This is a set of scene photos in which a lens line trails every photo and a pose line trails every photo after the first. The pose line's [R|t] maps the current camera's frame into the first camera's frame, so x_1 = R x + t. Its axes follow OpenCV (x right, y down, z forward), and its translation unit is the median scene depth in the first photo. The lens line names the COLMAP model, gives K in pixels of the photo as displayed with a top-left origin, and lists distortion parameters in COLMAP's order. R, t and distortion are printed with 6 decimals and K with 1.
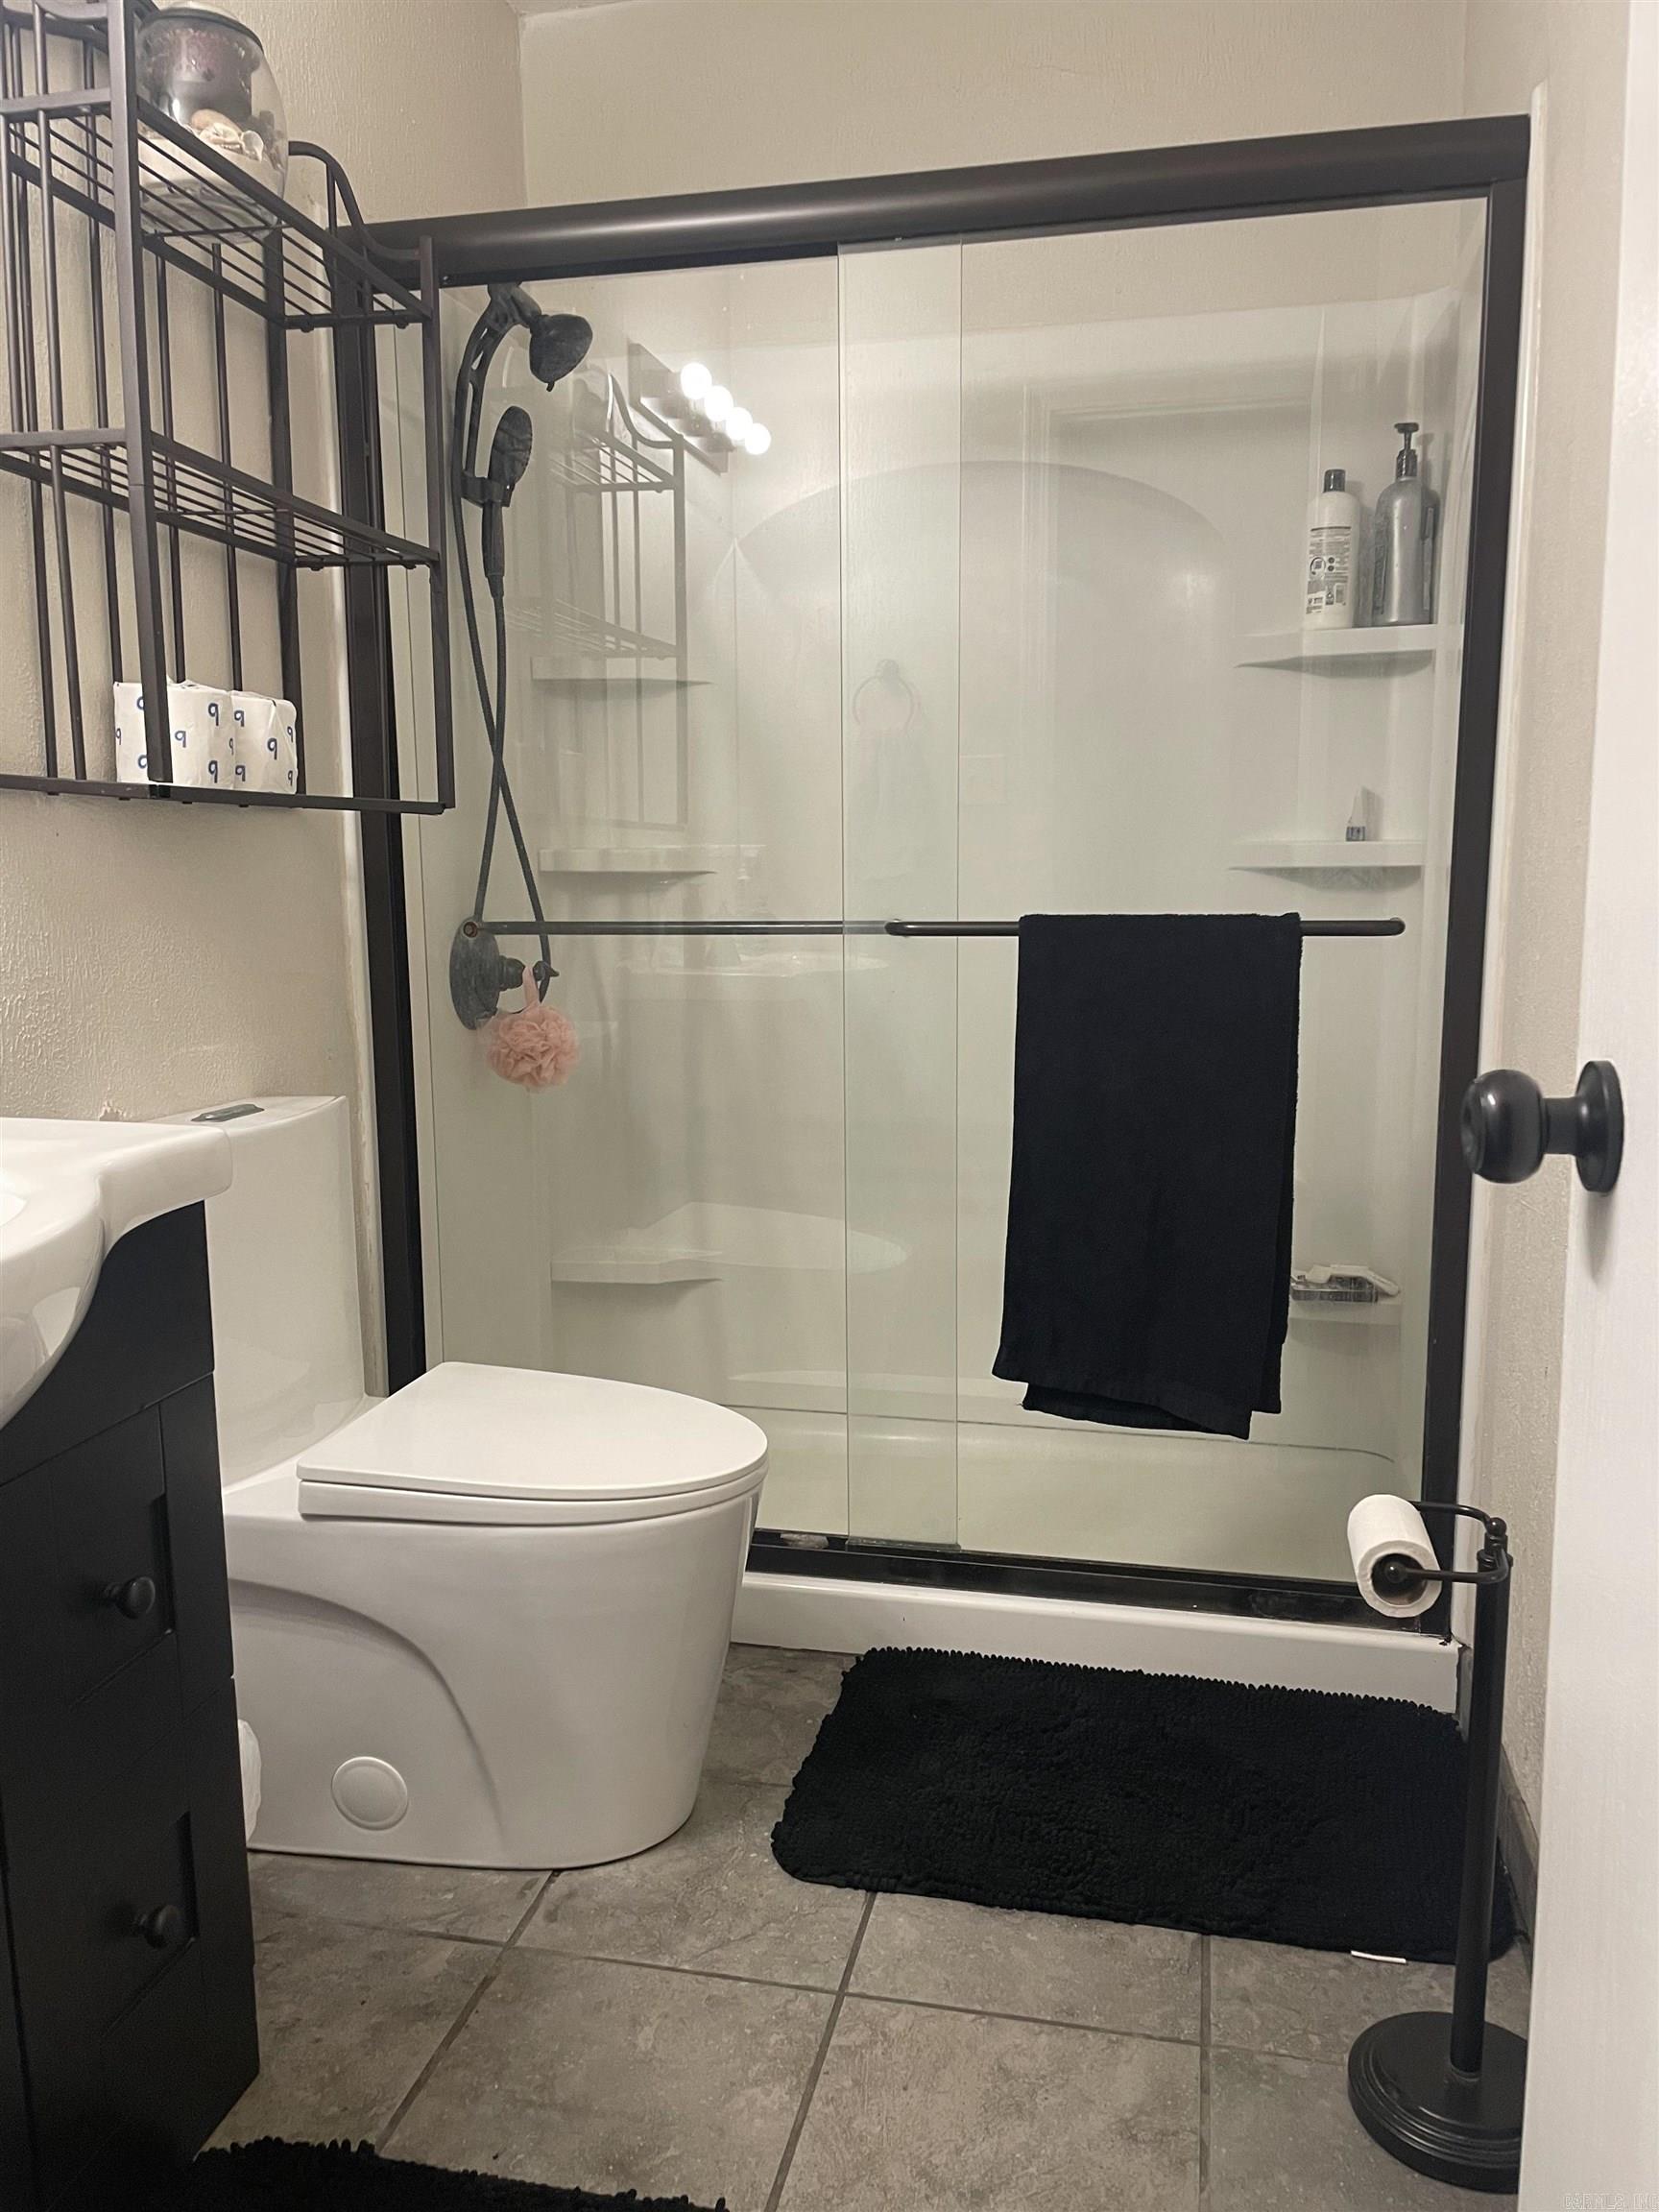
lens RADIAL K [[1667.8, 0, 831.3], [0, 1667.8, 1109.4], [0, 0, 1]] dist [0.098749, -0.132871]
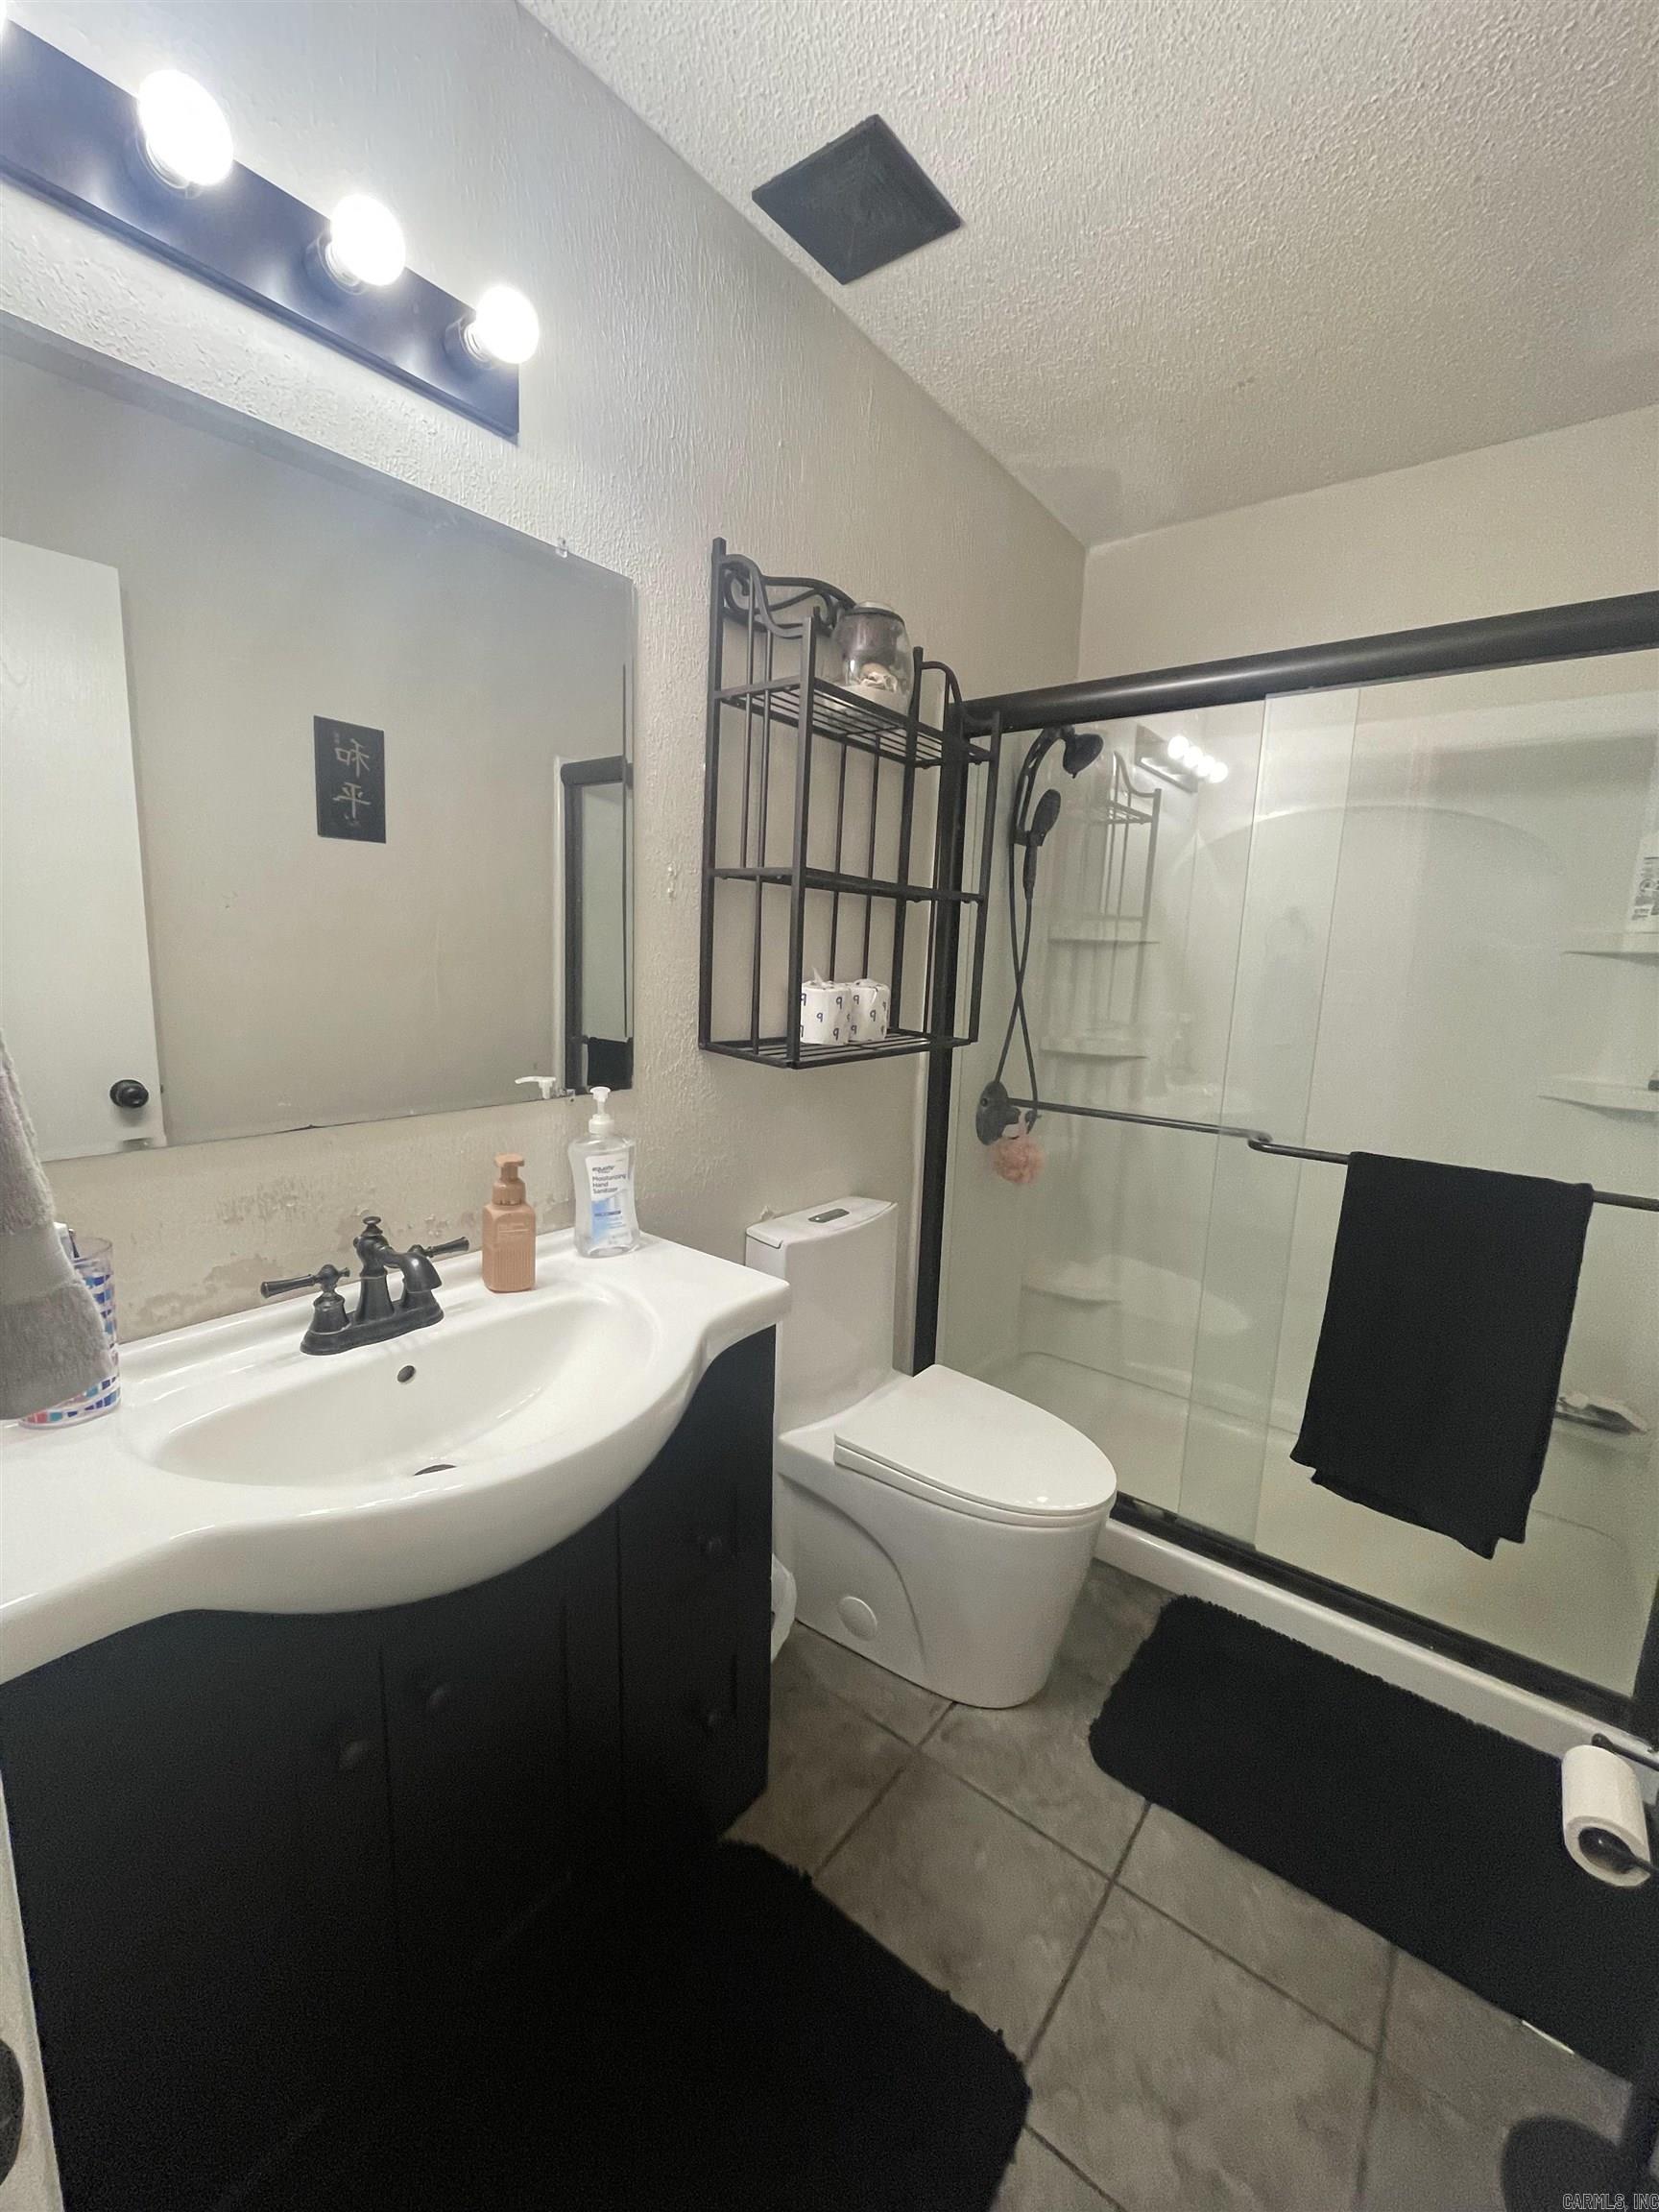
lens RADIAL K [[900.7, 0, 832.6], [0, 900.7, 1101.5], [0, 0, 1]] dist [-0.002107, -0.000339]
pose [[0.902929, 0.112007, -0.414938, 0.027425], [-0.105523, 0.993667, 0.038603, -0.140910], [0.416635, 0.008930, 0.909030, 0.116732]]
